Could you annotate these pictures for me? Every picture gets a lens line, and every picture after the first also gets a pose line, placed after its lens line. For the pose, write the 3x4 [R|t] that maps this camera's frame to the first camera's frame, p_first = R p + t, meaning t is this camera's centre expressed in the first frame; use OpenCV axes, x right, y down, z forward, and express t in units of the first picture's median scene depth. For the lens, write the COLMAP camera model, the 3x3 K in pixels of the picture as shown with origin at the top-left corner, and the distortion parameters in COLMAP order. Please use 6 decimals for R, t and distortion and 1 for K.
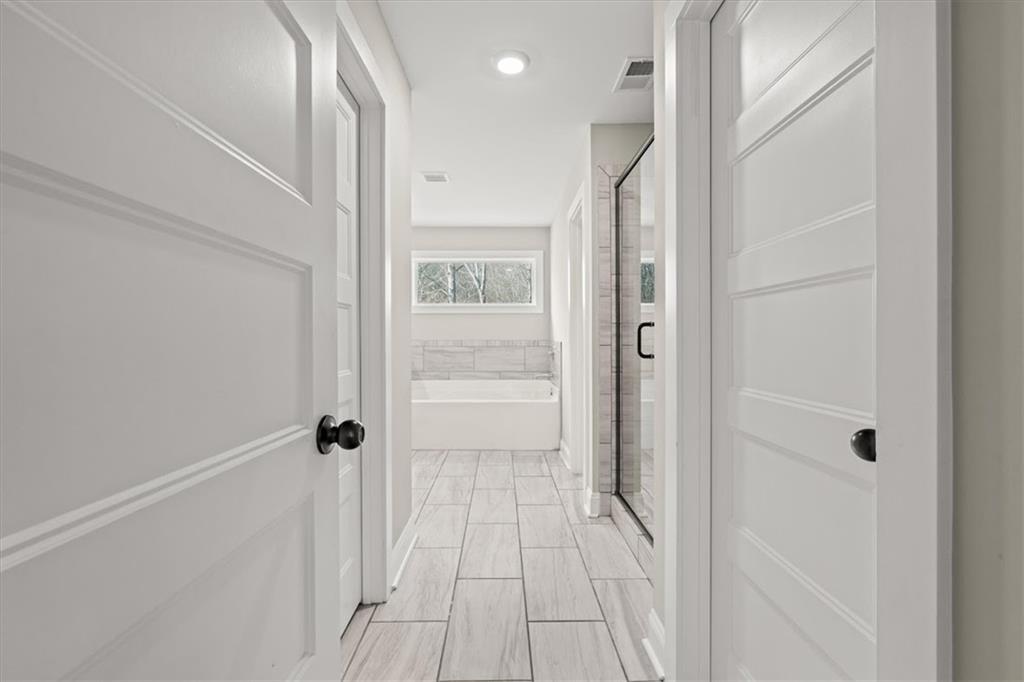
lens RADIAL K [[446.8, 0, 511.6], [0, 446.8, 339.0], [0, 0, 1]] dist [-0.005268, 0.001073]
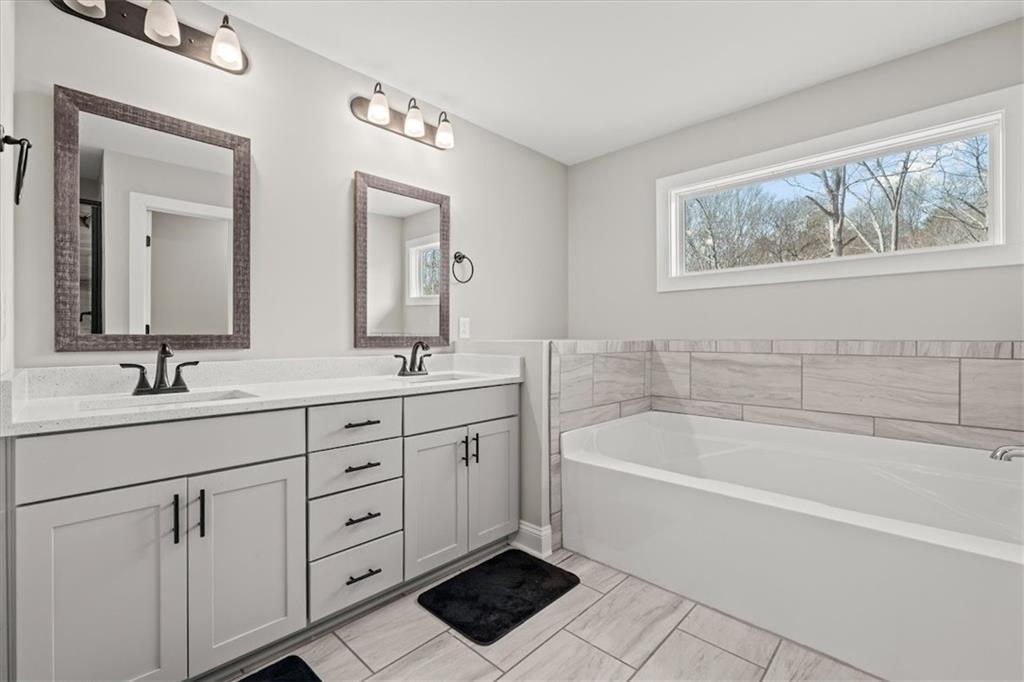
lens RADIAL K [[446.8, 0, 522.9], [0, 446.8, 337.1], [0, 0, 1]] dist [-0.005268, 0.001073]
pose [[0.718058, 0.001979, -0.695981, 0.026861], [-0.004341, 0.999989, -0.001636, 0.001428], [0.695970, 0.004196, 0.718059, 0.481521]]
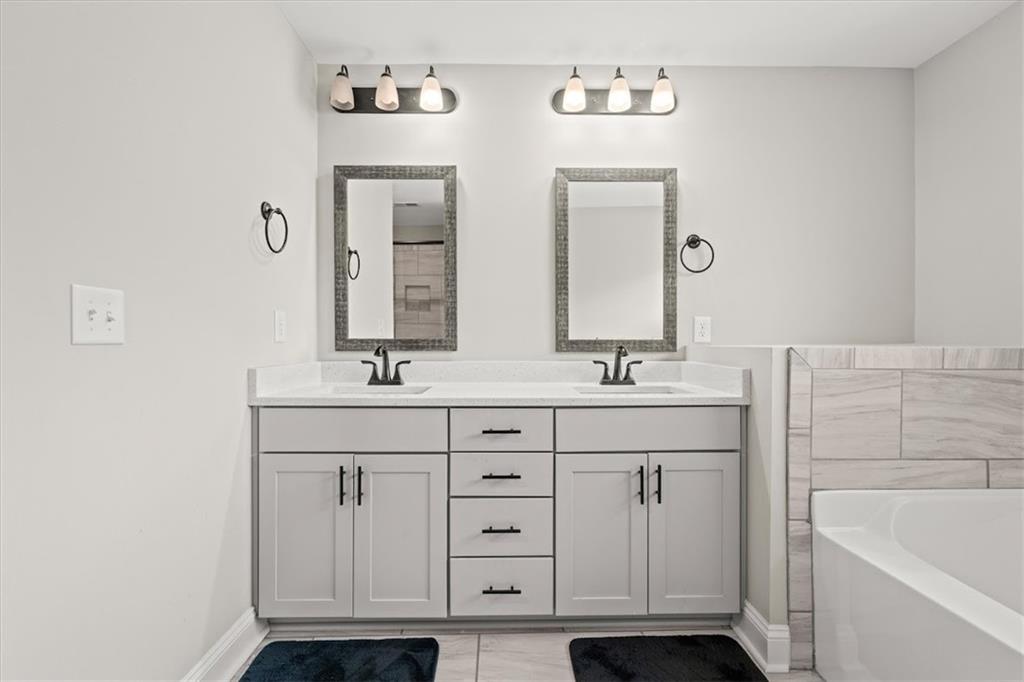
lens RADIAL K [[446.8, 0, 511.7], [0, 446.8, 342.3], [0, 0, 1]] dist [-0.005268, 0.001073]
pose [[0.006031, 0.004202, -0.999973, 0.027135], [-0.004740, 0.999980, 0.004173, 0.001231], [0.999971, 0.004715, 0.006051, 0.719207]]
